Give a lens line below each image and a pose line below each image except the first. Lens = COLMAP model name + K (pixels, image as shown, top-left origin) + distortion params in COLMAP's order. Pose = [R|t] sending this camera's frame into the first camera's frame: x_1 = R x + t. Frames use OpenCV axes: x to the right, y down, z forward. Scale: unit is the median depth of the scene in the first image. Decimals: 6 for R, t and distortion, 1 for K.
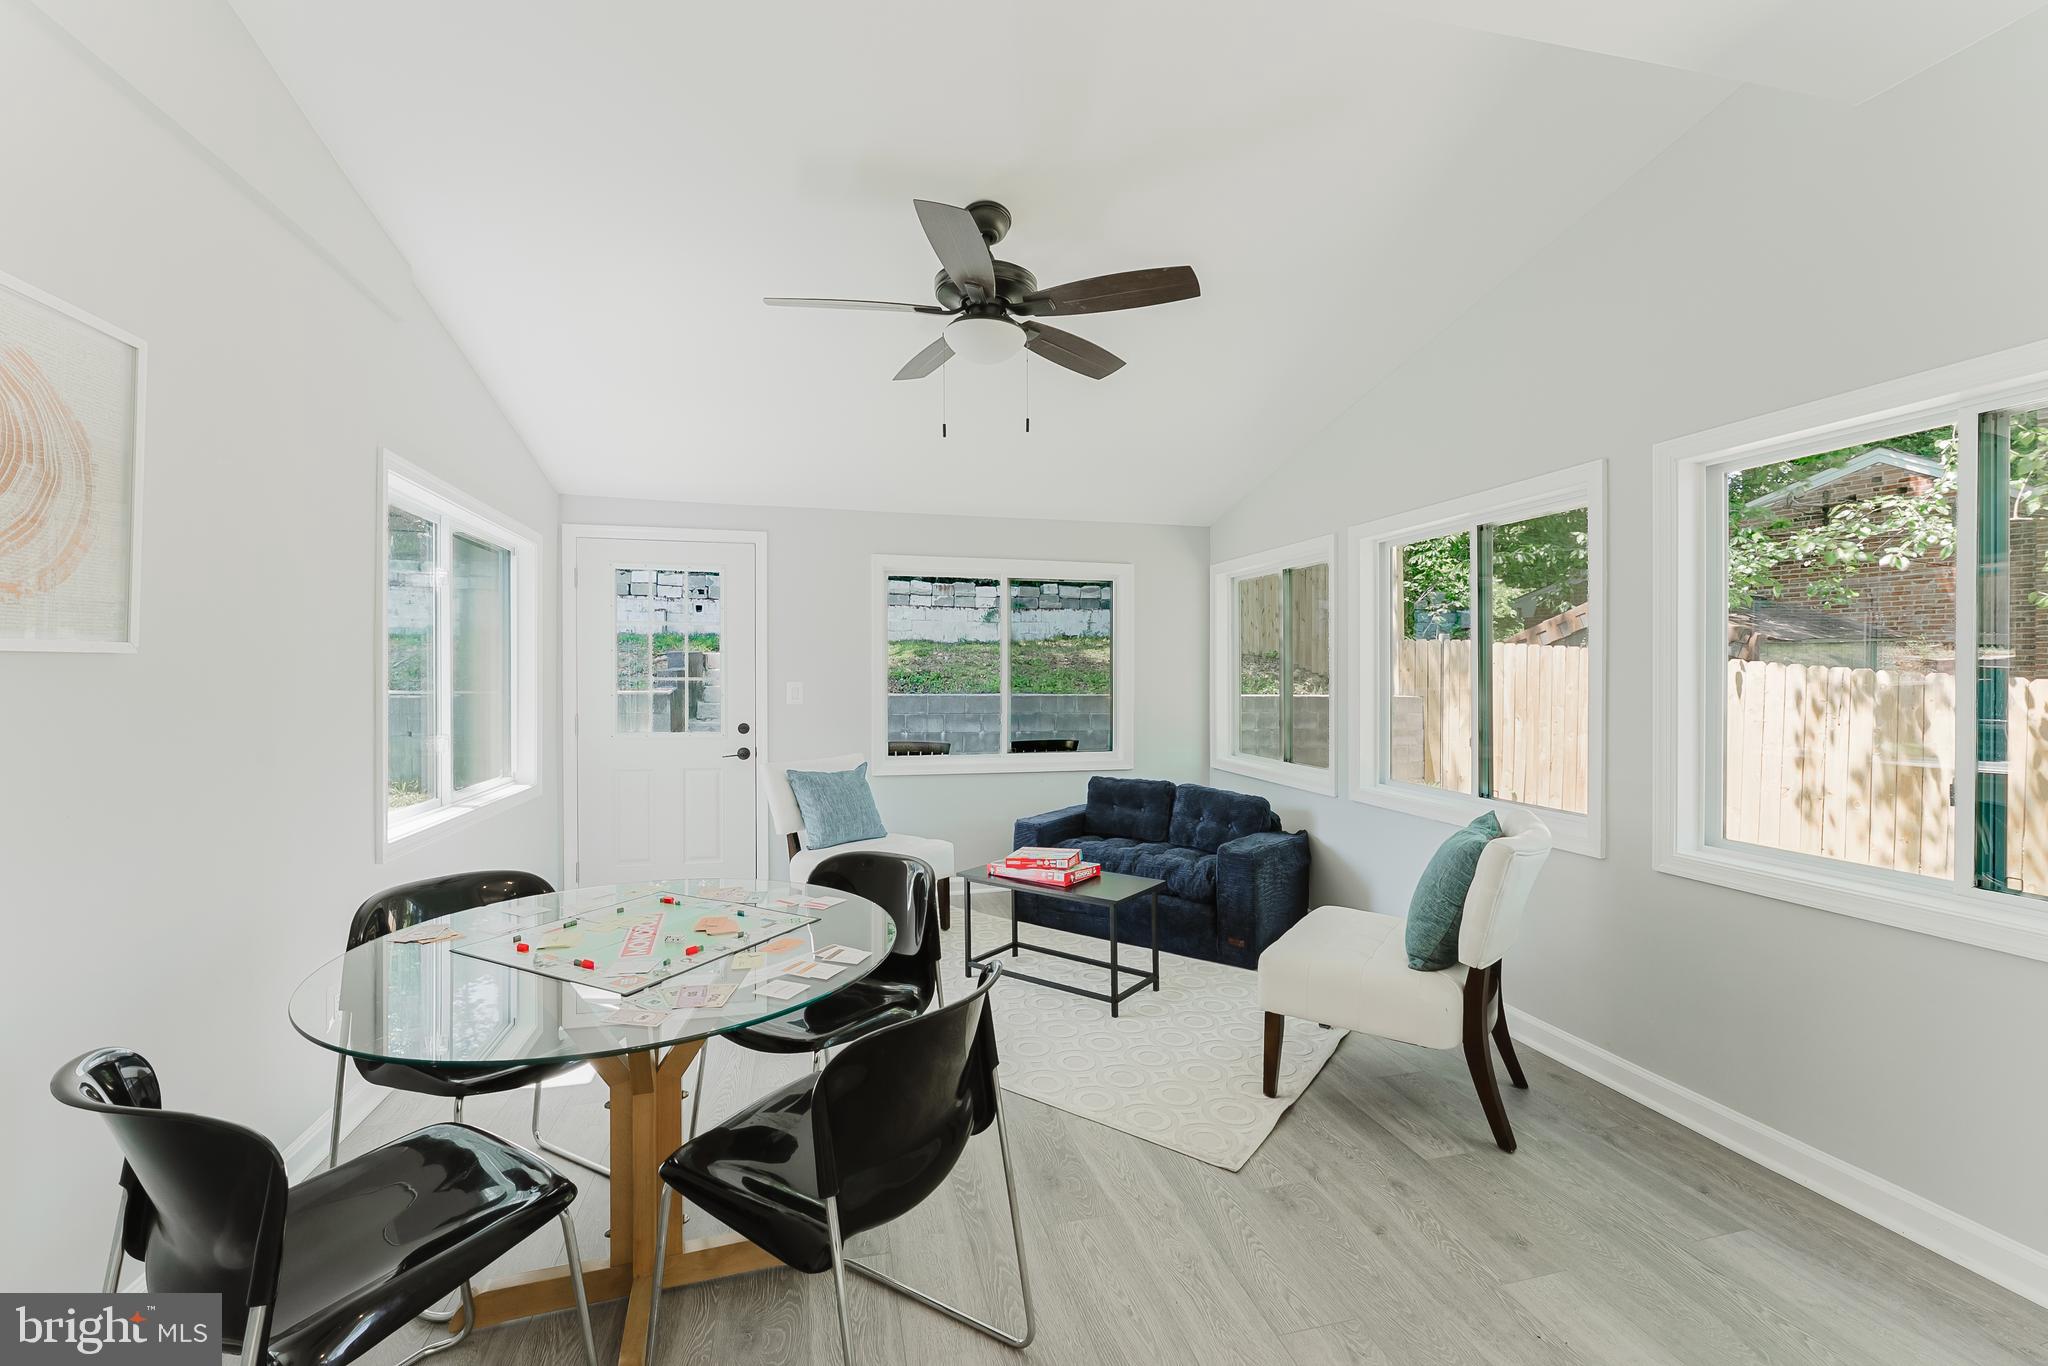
lens RADIAL K [[834.5, 0, 1030.7], [0, 834.5, 665.8], [0, 0, 1]] dist [-0.008515, 0.000346]
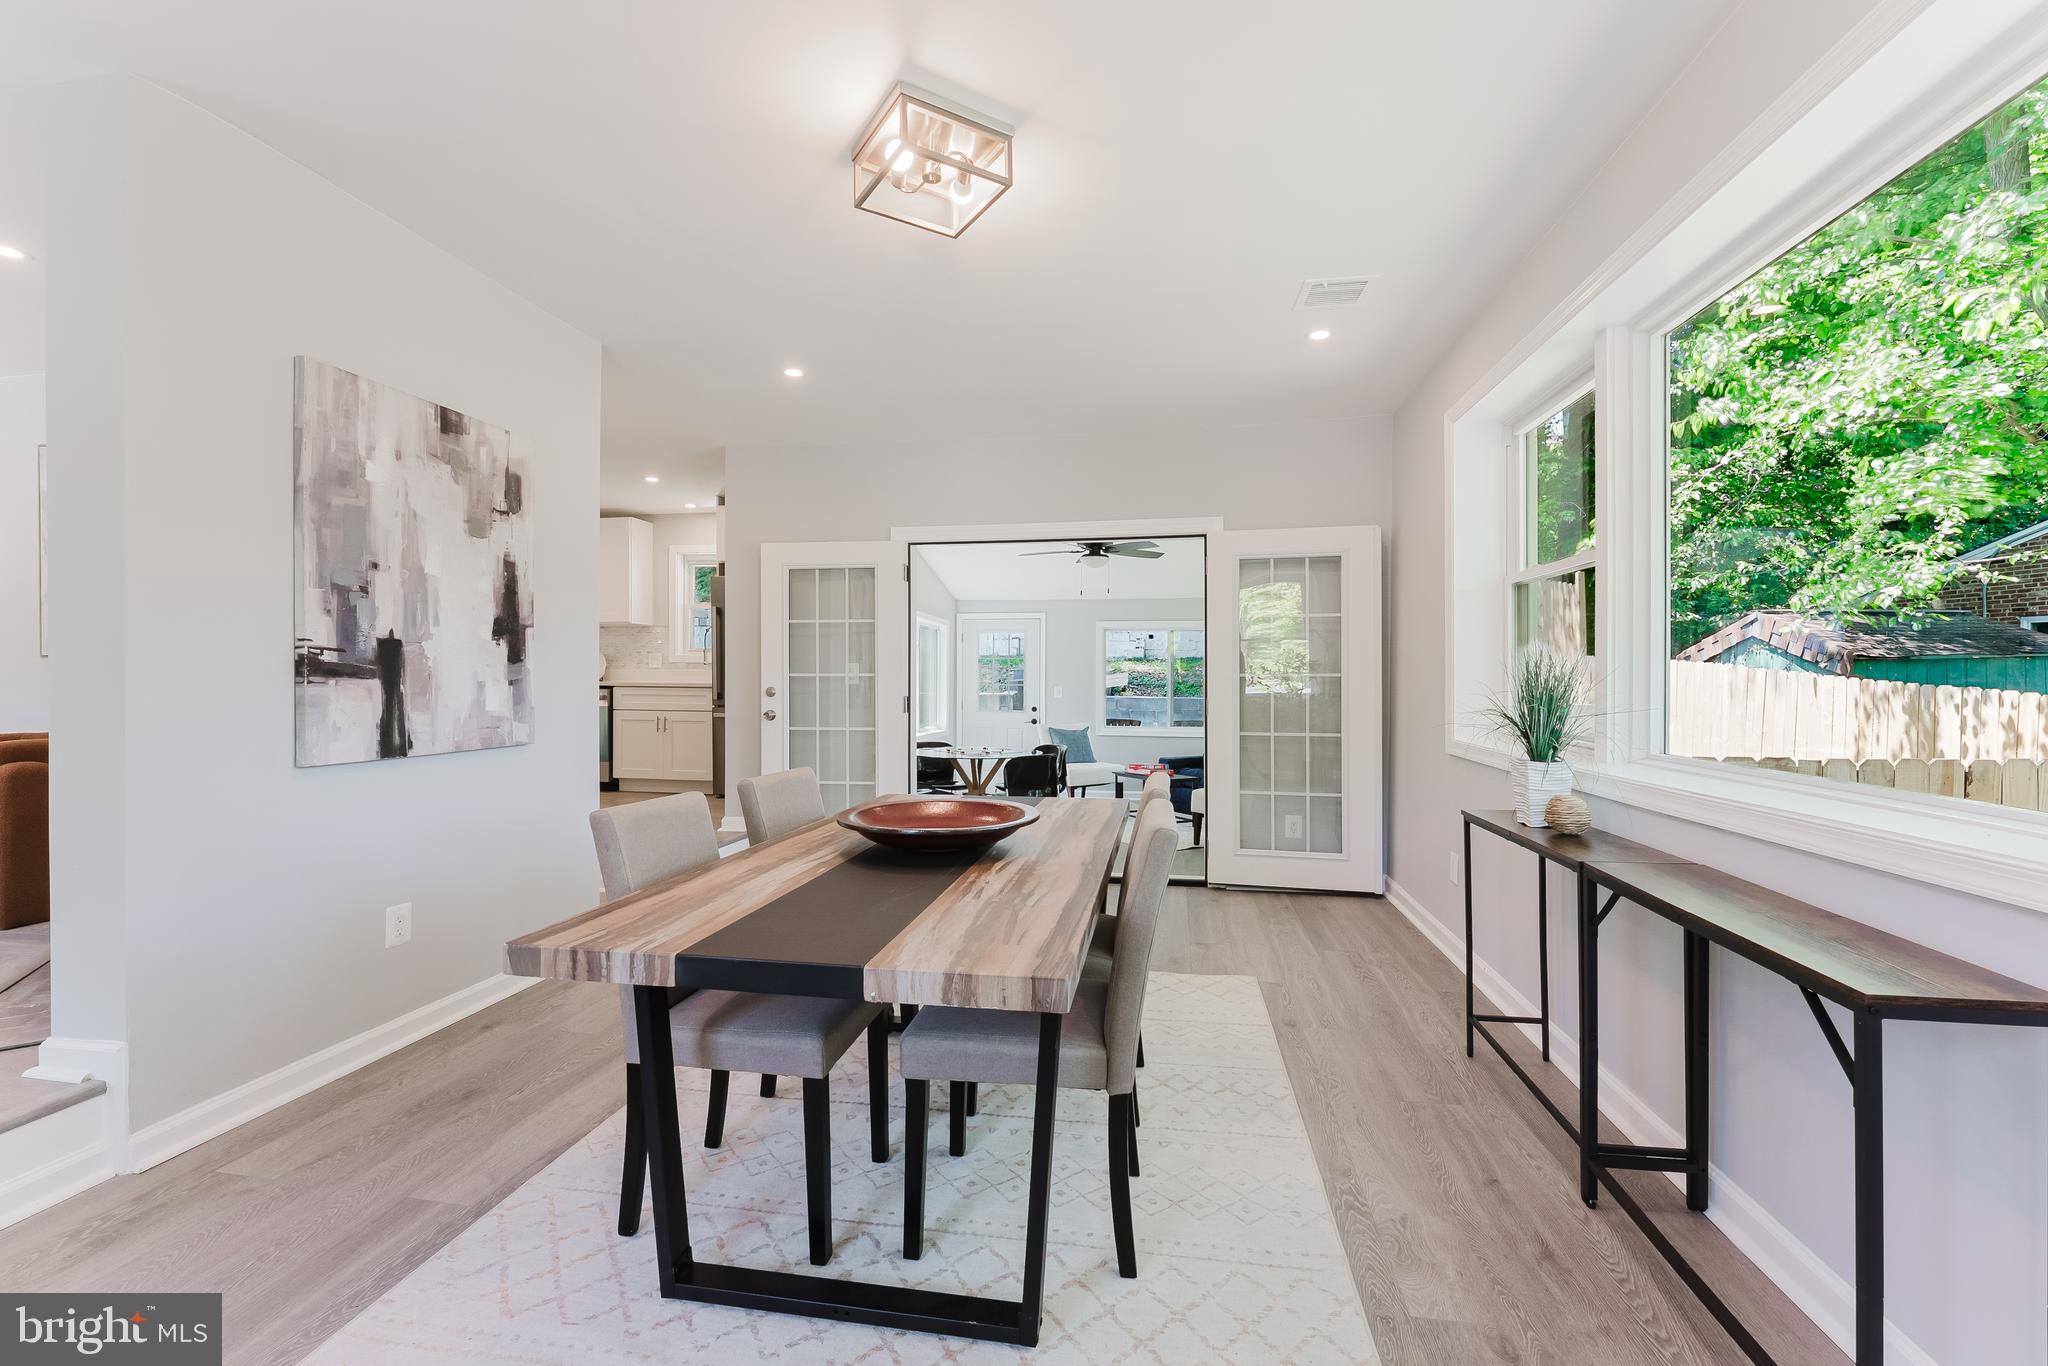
lens RADIAL K [[834.5, 0, 1032.0], [0, 834.5, 682.5], [0, 0, 1]] dist [-0.008515, 0.000346]
pose [[0.914020, 0.003318, -0.405656, 0.487080], [-0.000612, 0.999977, 0.006799, -0.003917], [0.405669, -0.005966, 0.914000, -0.882487]]
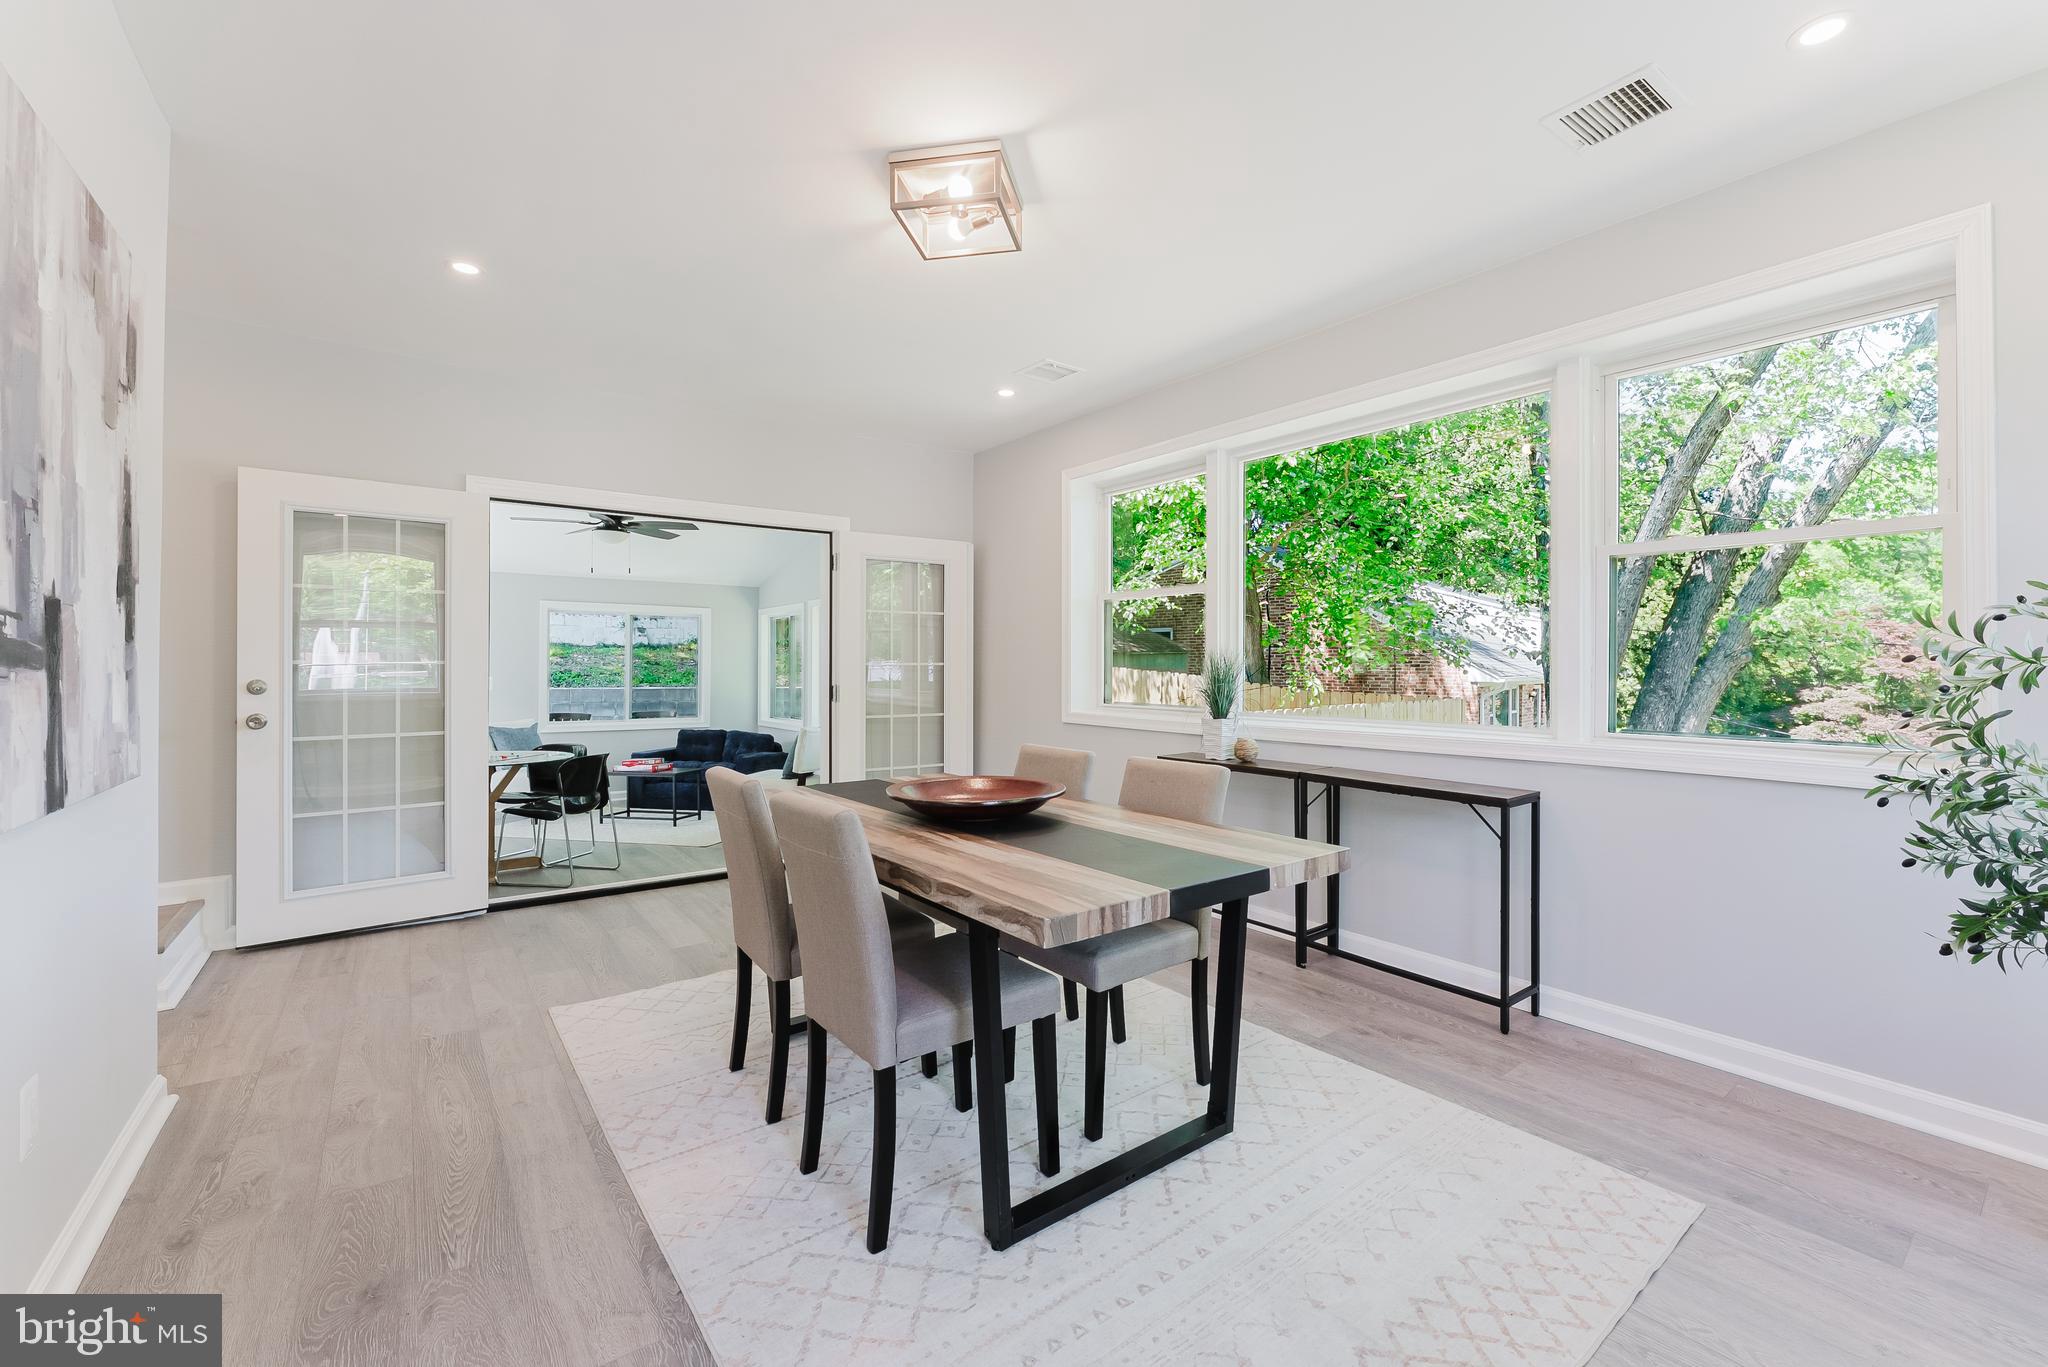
lens RADIAL K [[834.5, 0, 1035.6], [0, 834.5, 667.5], [0, 0, 1]] dist [-0.008515, 0.000346]
pose [[0.922019, 0.001239, 0.387143, 0.087445], [-0.002159, 0.999996, 0.001940, -0.004380], [-0.387139, -0.002625, 0.922018, -0.972865]]
